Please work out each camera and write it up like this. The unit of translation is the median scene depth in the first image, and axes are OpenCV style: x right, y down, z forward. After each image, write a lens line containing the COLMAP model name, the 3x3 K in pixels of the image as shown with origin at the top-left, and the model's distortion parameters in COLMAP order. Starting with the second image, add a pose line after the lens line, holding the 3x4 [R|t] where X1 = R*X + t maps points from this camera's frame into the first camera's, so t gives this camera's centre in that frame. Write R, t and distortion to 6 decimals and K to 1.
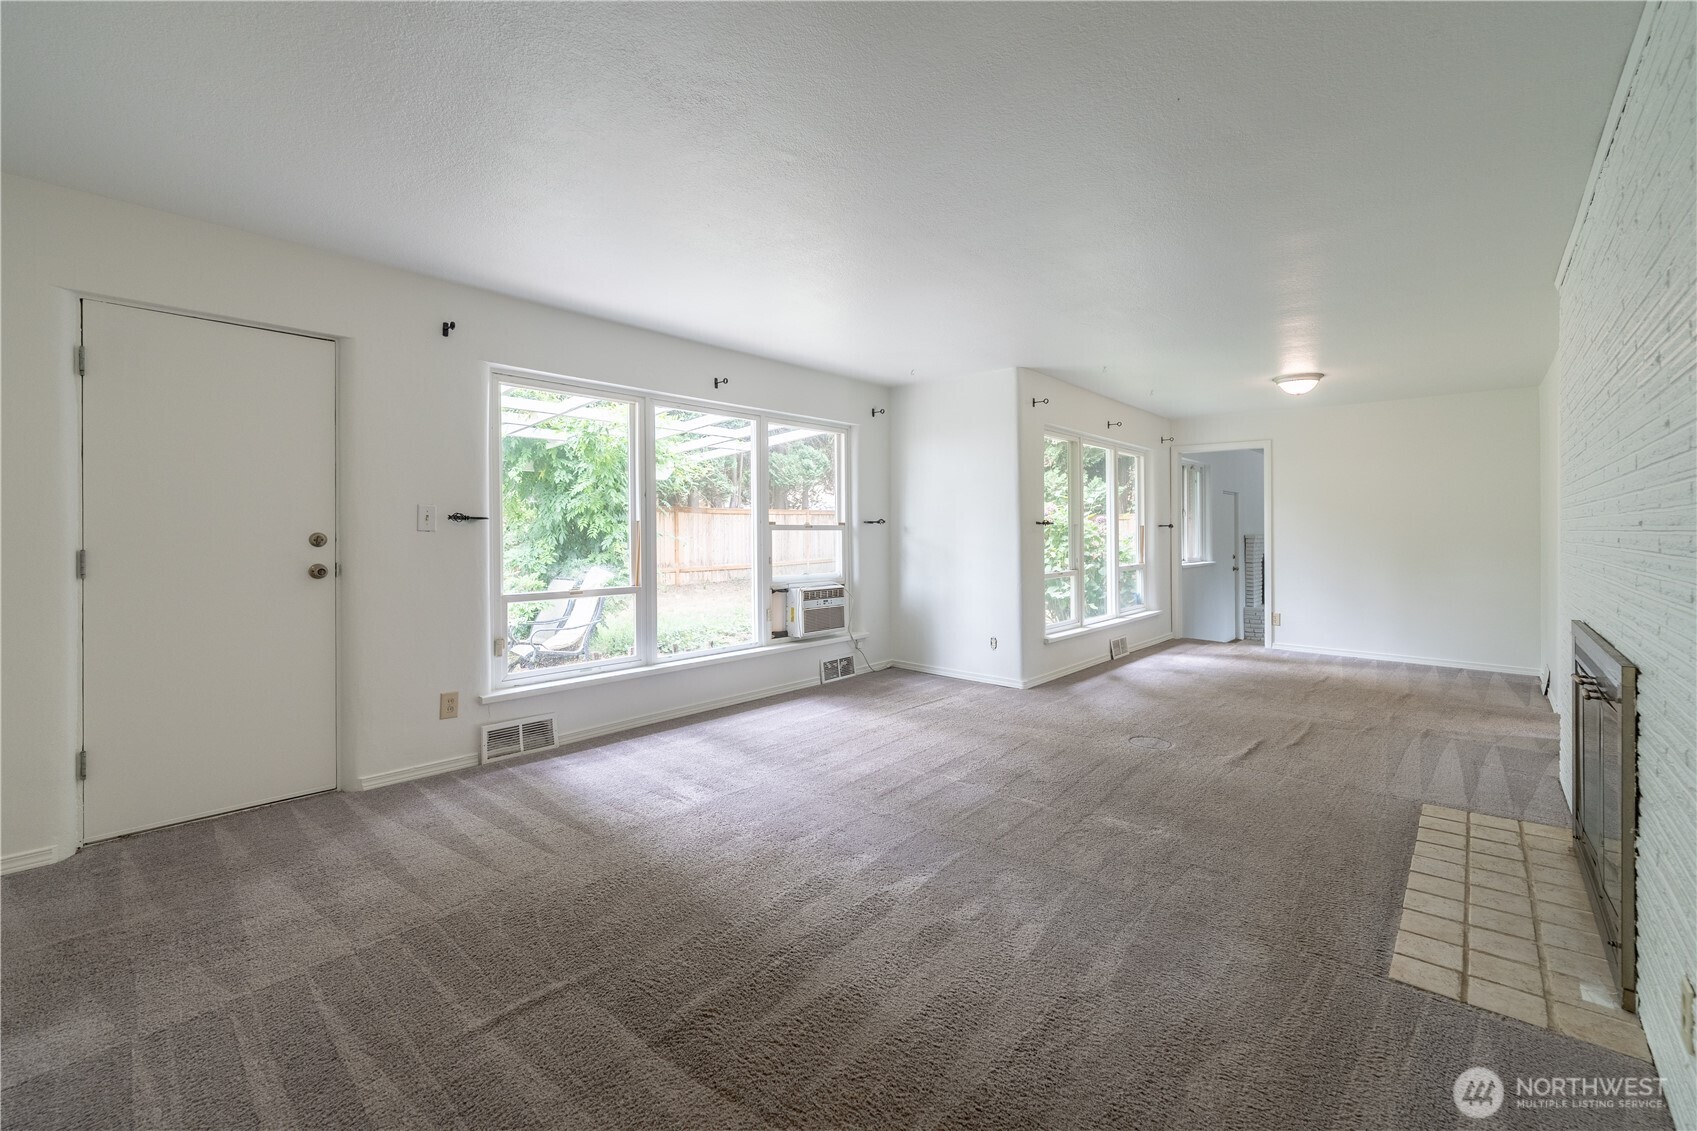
lens RADIAL K [[704.2, 0, 849.1], [0, 704.2, 535.6], [0, 0, 1]] dist [-0.000008, -0.000233]
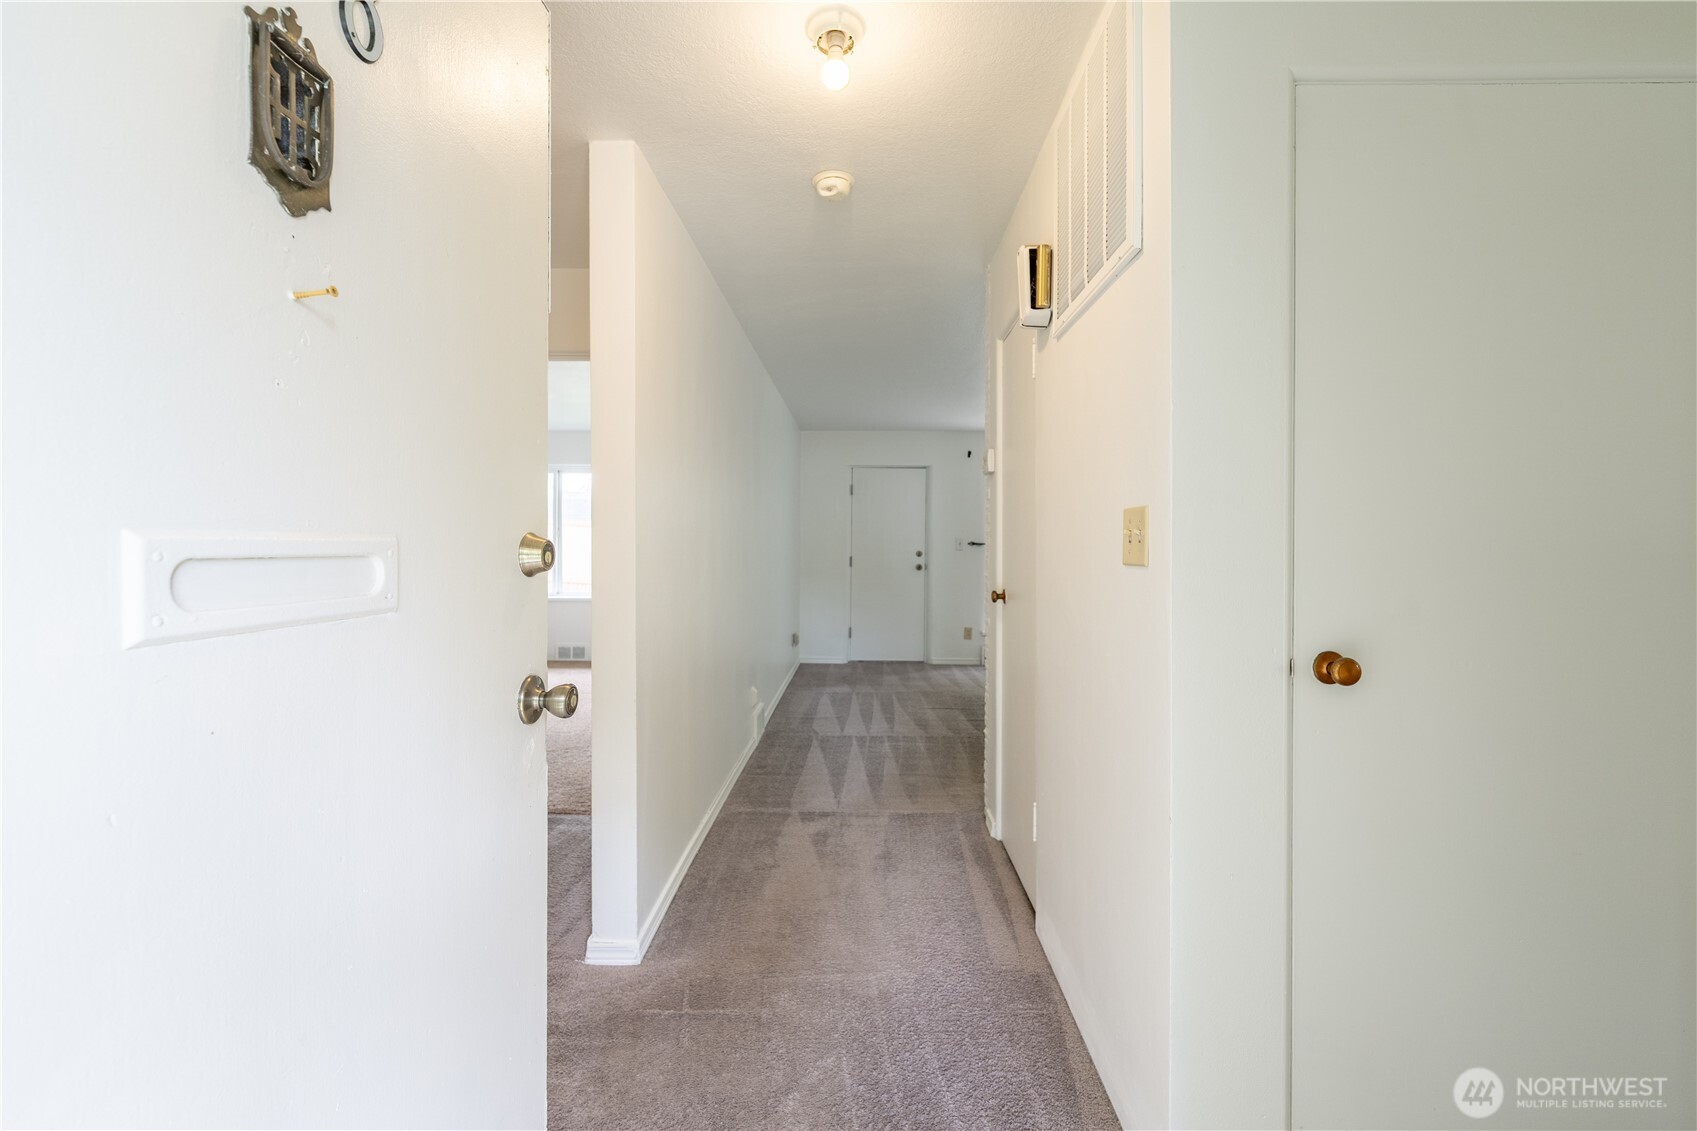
lens RADIAL K [[714.1, 0, 870.2], [0, 714.1, 550.6], [0, 0, 1]] dist [-0.000150, -0.000092]
pose [[0.674797, 0.001692, -0.738001, 0.801786], [-0.012135, 0.999888, -0.008802, 0.016678], [0.737904, 0.014895, 0.674742, -0.652393]]
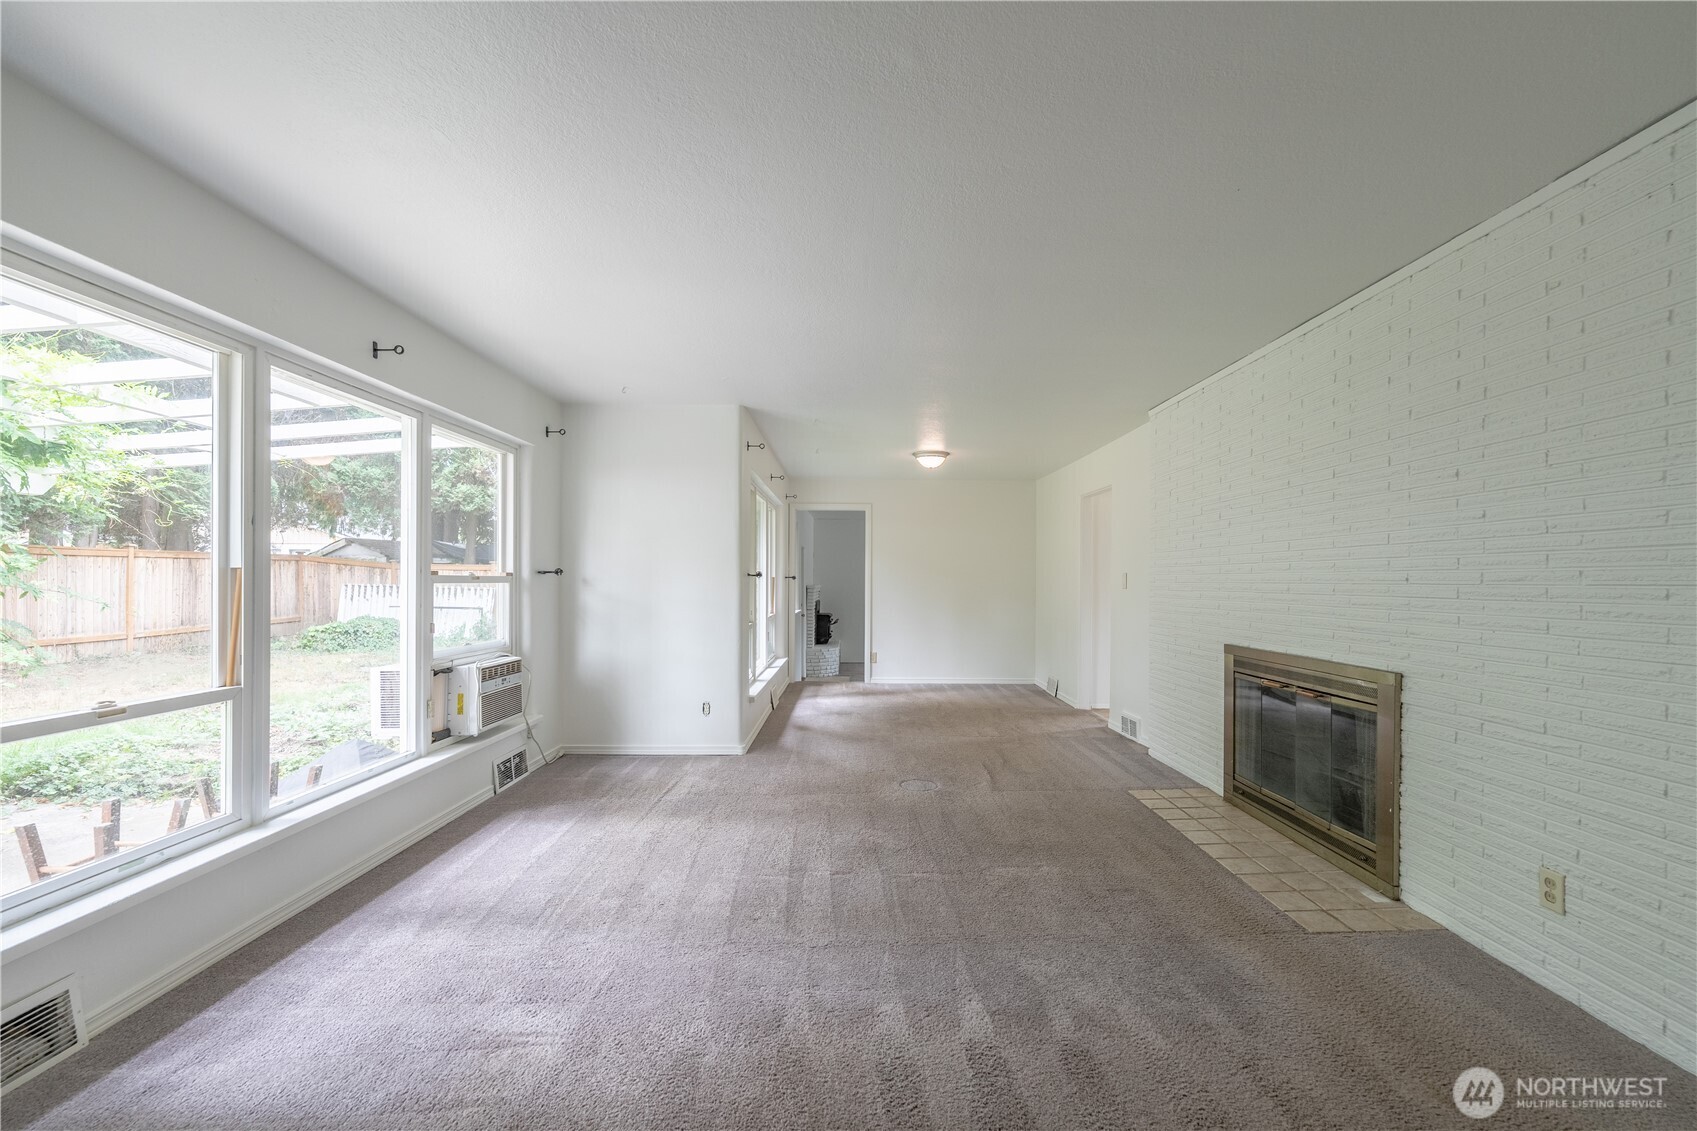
lens RADIAL K [[693.9, 0, 857.2], [0, 693.9, 579.9], [0, 0, 1]] dist [-0.001386, -0.000529]
pose [[0.738441, -0.000257, 0.674319, -0.382001], [0.005785, 0.999966, -0.005954, -0.006992], [-0.674294, 0.008298, 0.738417, 0.338129]]
